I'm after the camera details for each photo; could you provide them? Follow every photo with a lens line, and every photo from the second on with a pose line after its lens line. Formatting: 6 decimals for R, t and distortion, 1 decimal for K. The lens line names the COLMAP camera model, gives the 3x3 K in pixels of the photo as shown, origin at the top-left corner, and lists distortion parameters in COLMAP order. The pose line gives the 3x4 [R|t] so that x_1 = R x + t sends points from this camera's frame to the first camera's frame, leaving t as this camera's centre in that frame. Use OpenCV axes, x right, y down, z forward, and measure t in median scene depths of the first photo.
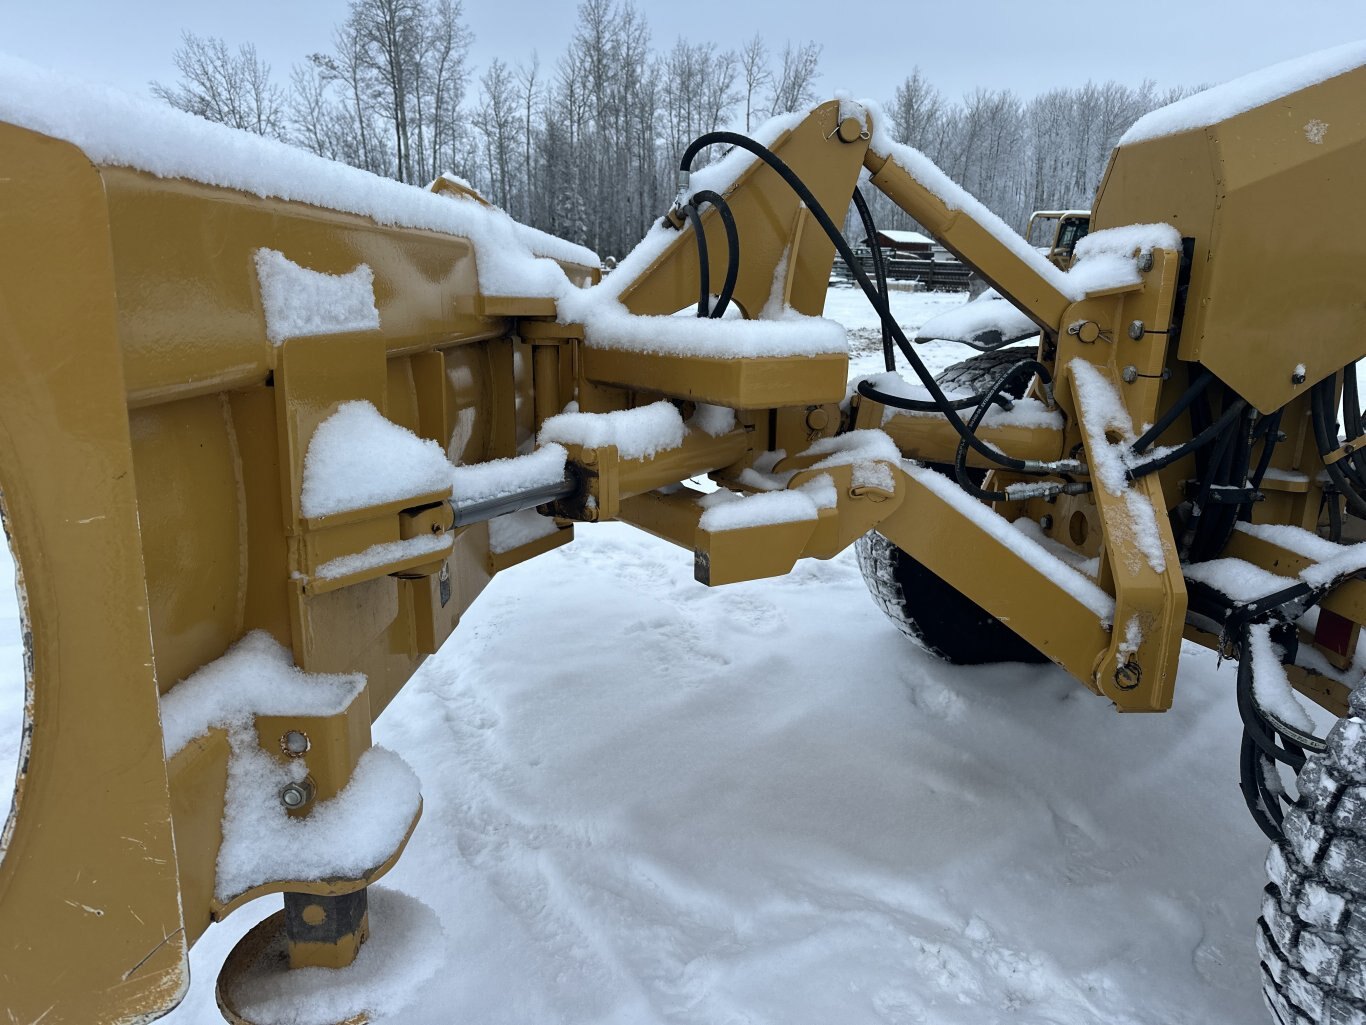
lens RADIAL K [[944.1, 0, 690.1], [0, 944.1, 521.4], [0, 0, 1]] dist [0.042473, -0.050924]
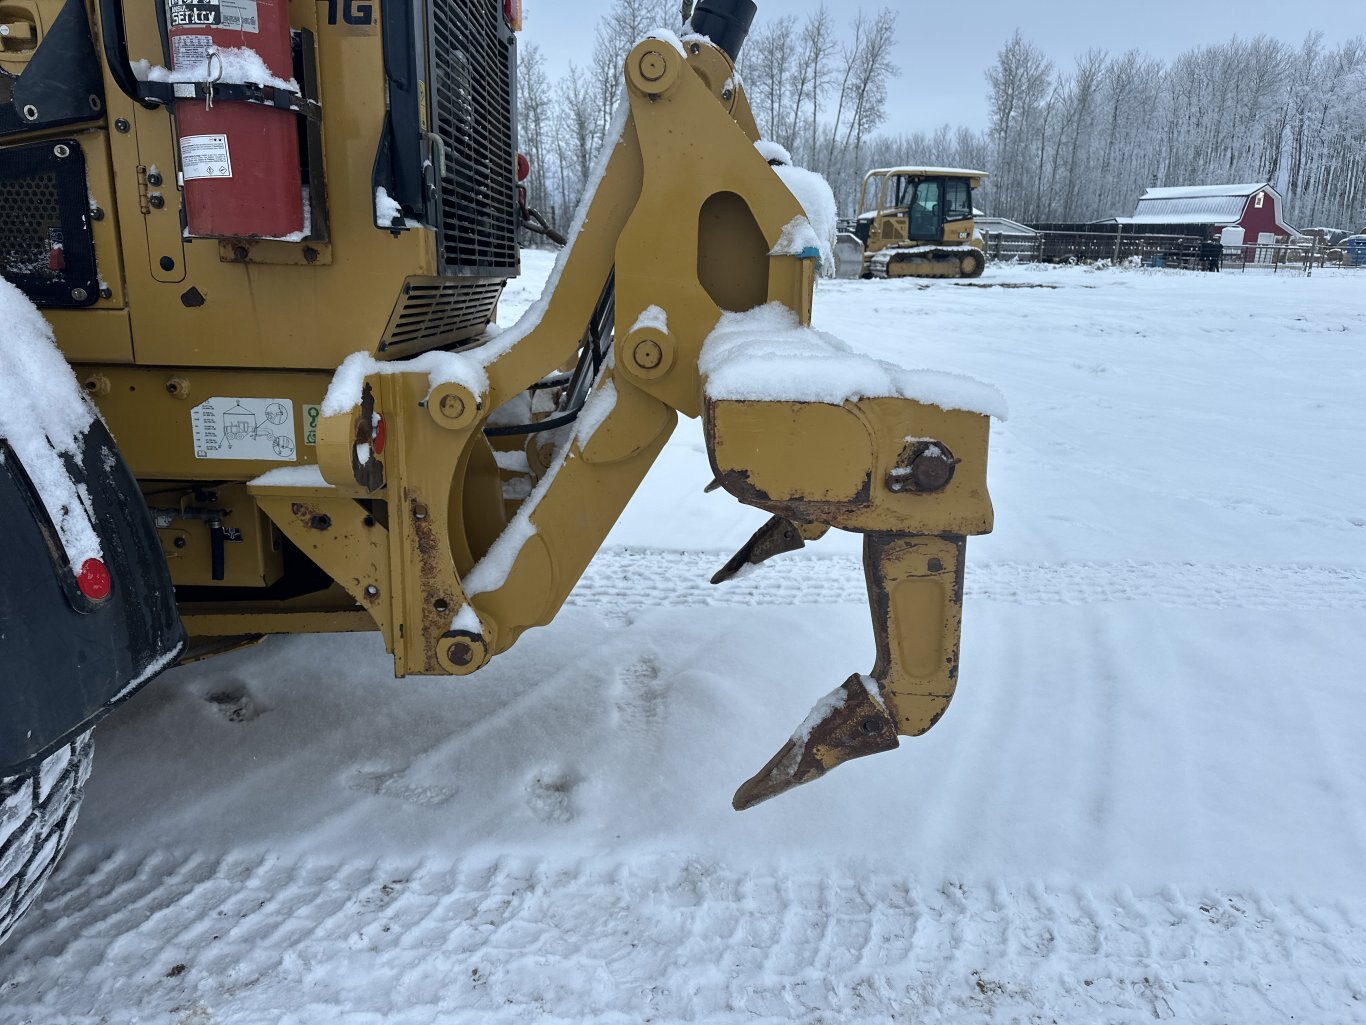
lens RADIAL K [[944.1, 0, 690.1], [0, 944.1, 521.4], [0, 0, 1]] dist [0.042473, -0.050924]
pose [[0.979293, 0.044186, -0.197568, 0.282131], [-0.041592, 0.998986, 0.017263, 0.005986], [0.198131, -0.008689, 0.980137, 0.035517]]
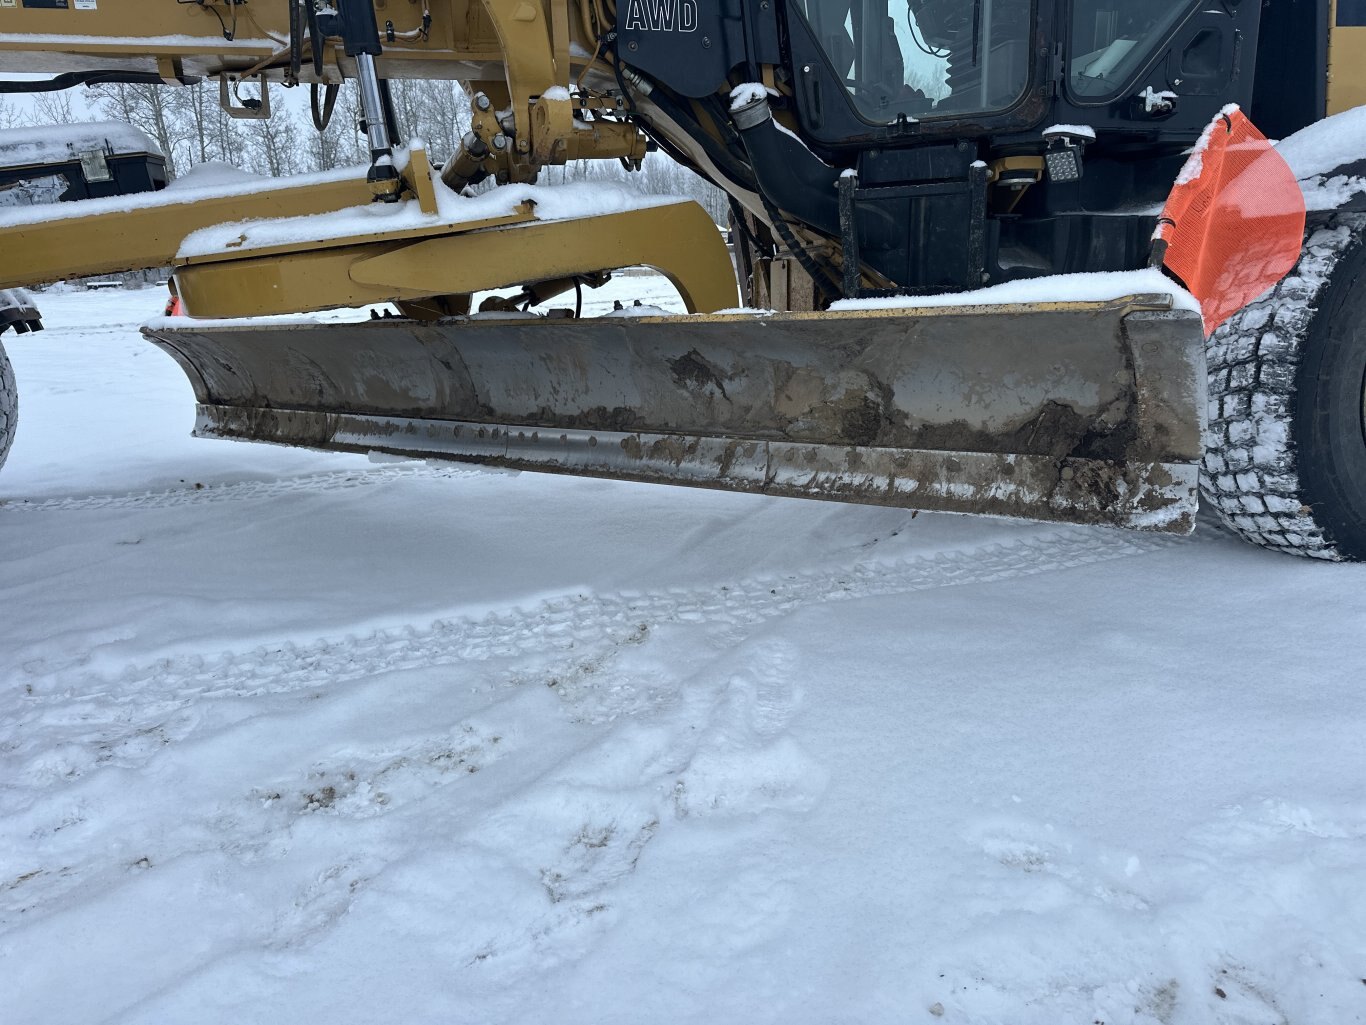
lens RADIAL K [[944.1, 0, 690.1], [0, 944.1, 521.4], [0, 0, 1]] dist [0.042473, -0.050924]
pose [[0.989413, -0.094482, 0.110161, 0.121052], [0.094790, 0.995494, 0.002452, 0.023042], [-0.109896, 0.008016, 0.993911, -0.017413]]
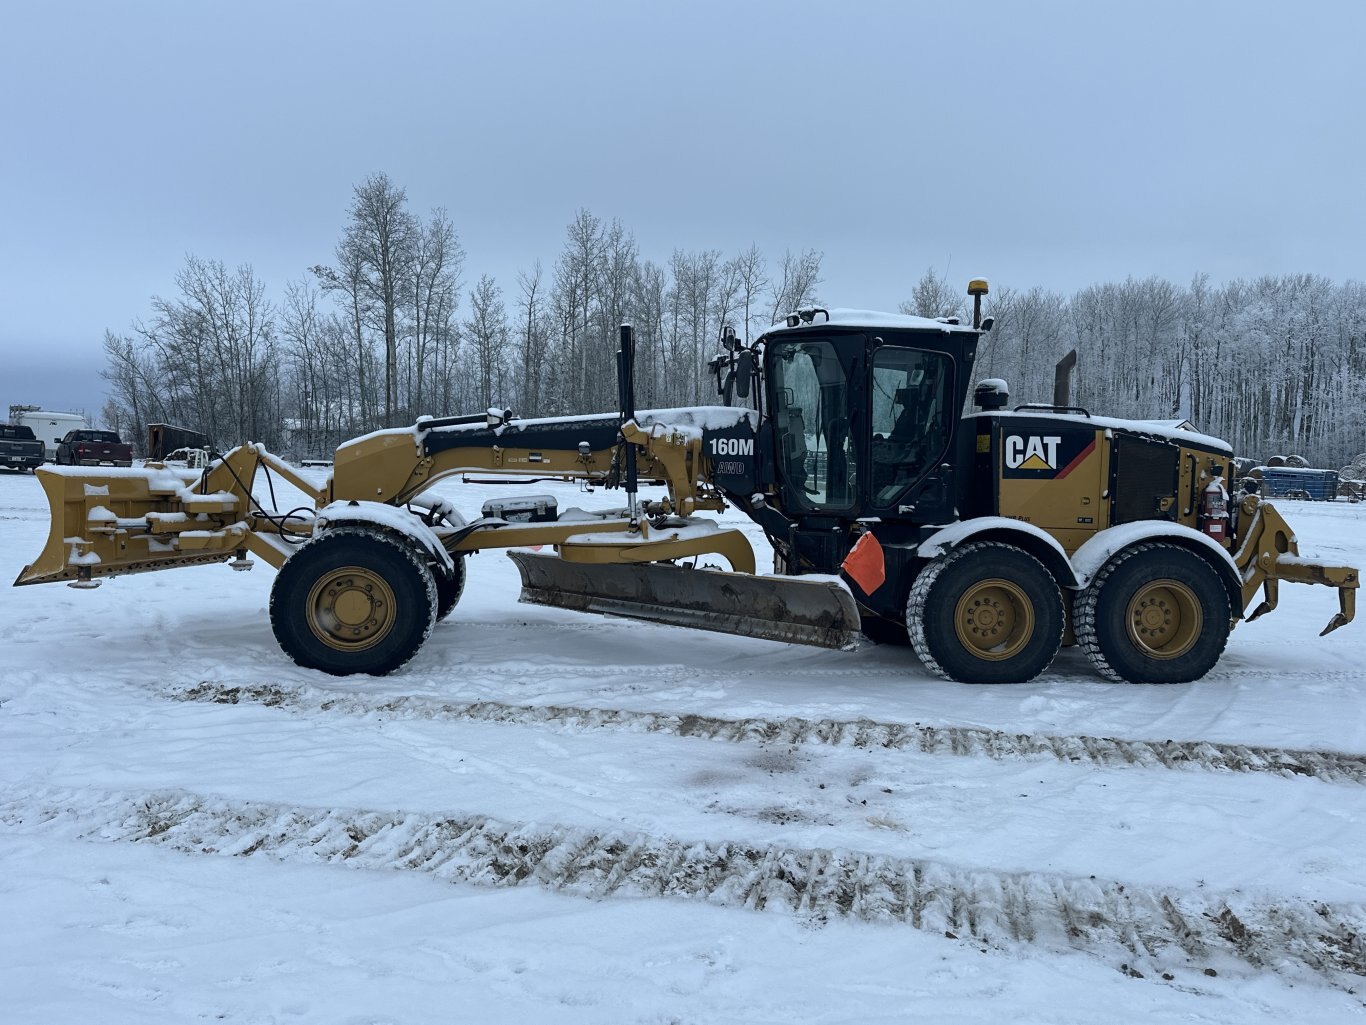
lens RADIAL K [[1130.6, 0, 686.0], [0, 1130.6, 520.5], [0, 0, 1]] dist [0.193807, -0.362184]
pose [[0.998038, 0.003603, -0.062507, 0.139229], [-0.016806, 0.977122, -0.212015, 0.053360], [0.060313, 0.212649, 0.975265, -0.217508]]
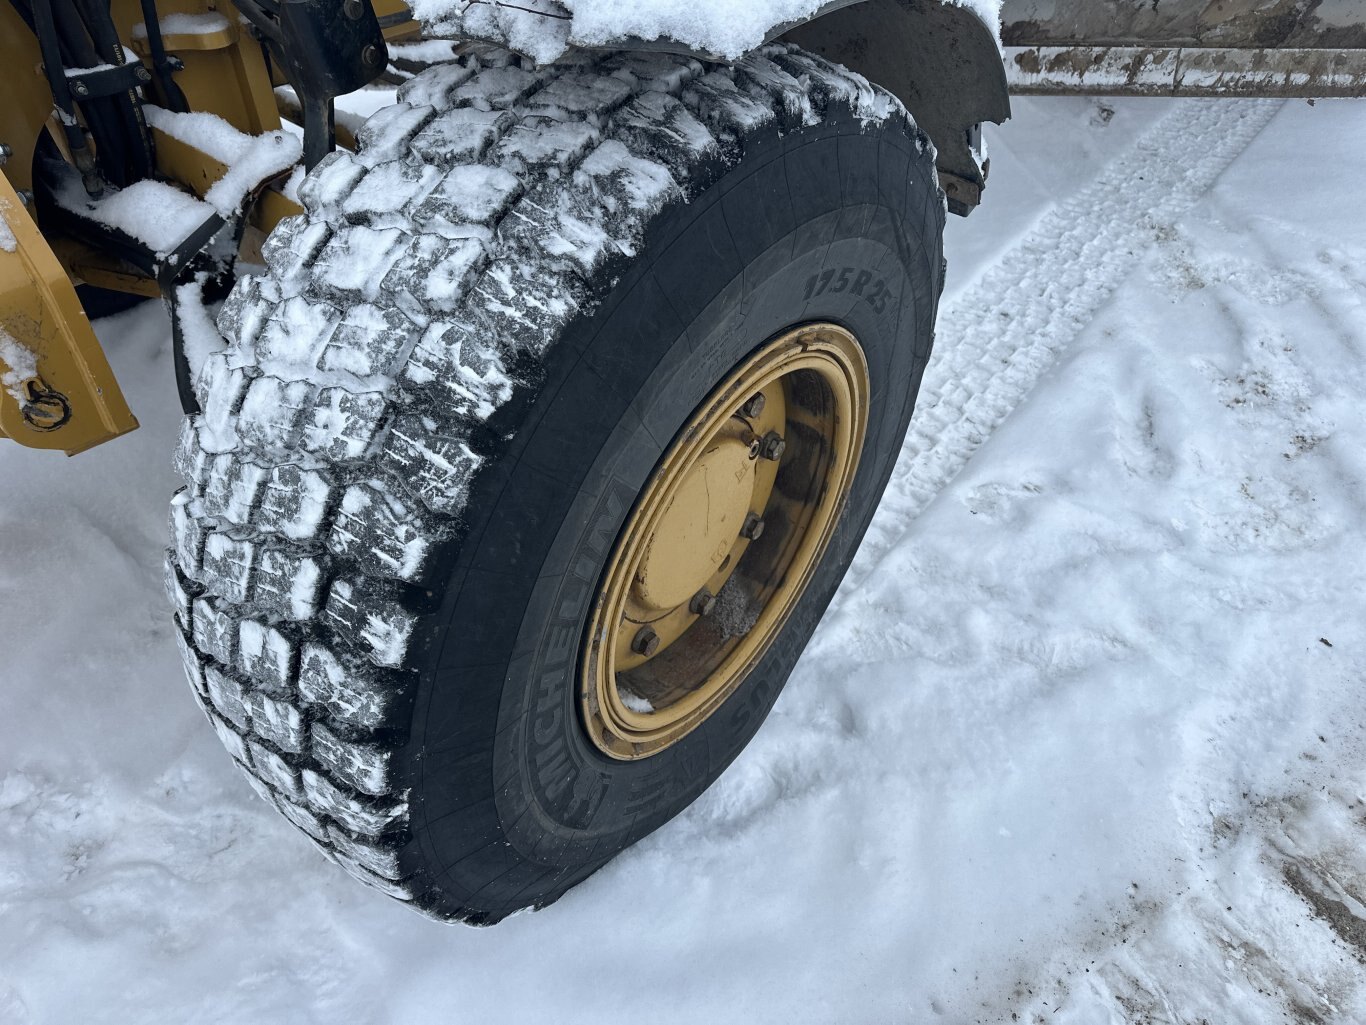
lens RADIAL K [[973.6, 0, 689.3], [0, 973.6, 516.4], [0, 0, 1]] dist [-0.000115, -0.006140]
pose [[0.746093, -0.451454, 0.489423, 0.026539], [0.174714, 0.842025, 0.510362, -0.003039], [-0.642511, -0.295269, 0.707104, 0.011695]]
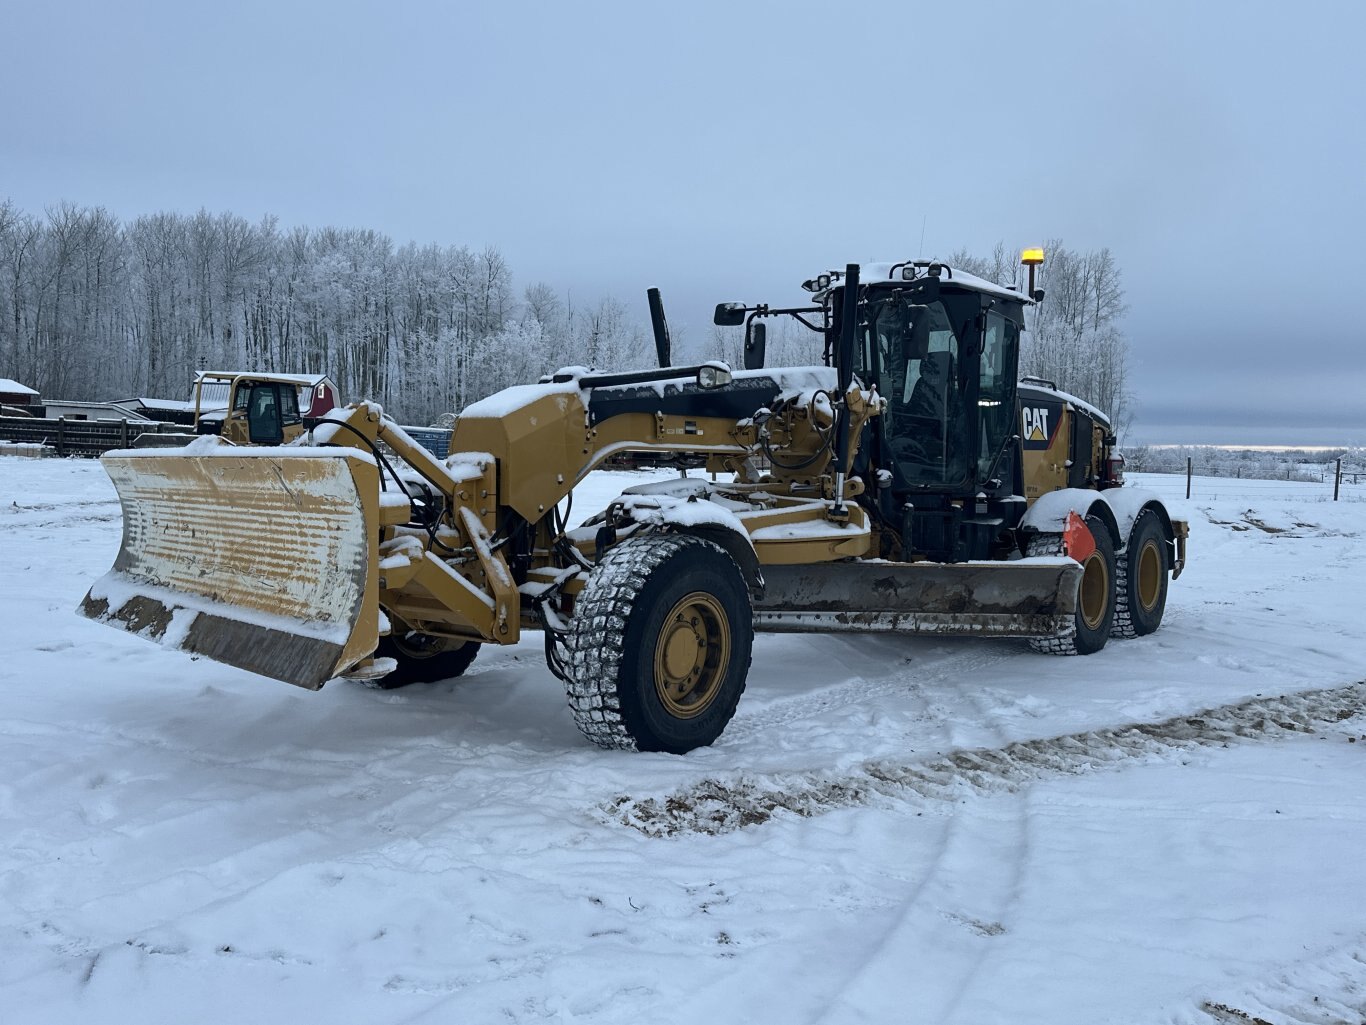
lens RADIAL K [[1269.0, 0, 662.2], [0, 1269.0, 512.1], [0, 0, 1]] dist [0.116799, -0.002591]
pose [[0.751762, -0.039749, 0.658235, -0.086570], [0.163531, 0.978239, -0.127694, 0.021806], [-0.638836, 0.203638, 0.741903, -0.110732]]
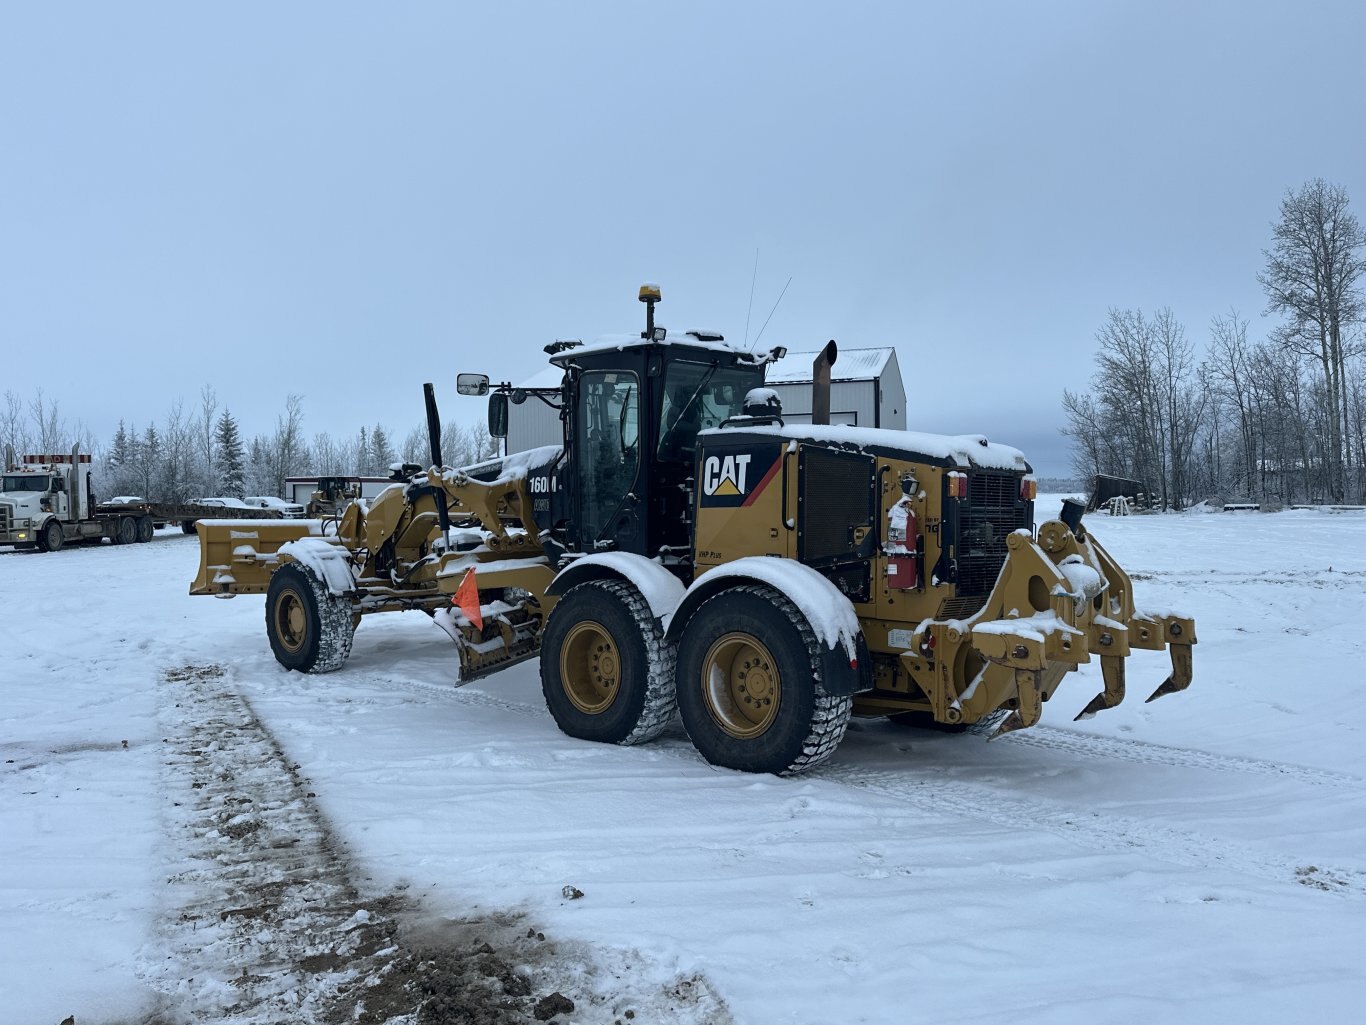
lens RADIAL K [[1130.6, 0, 686.0], [0, 1130.6, 520.5], [0, 0, 1]] dist [0.193807, -0.362184]
pose [[0.549002, -0.020887, -0.835560, 0.399622], [-0.190018, 0.970392, -0.149109, 0.020281], [0.813935, 0.240632, 0.528778, -0.065106]]
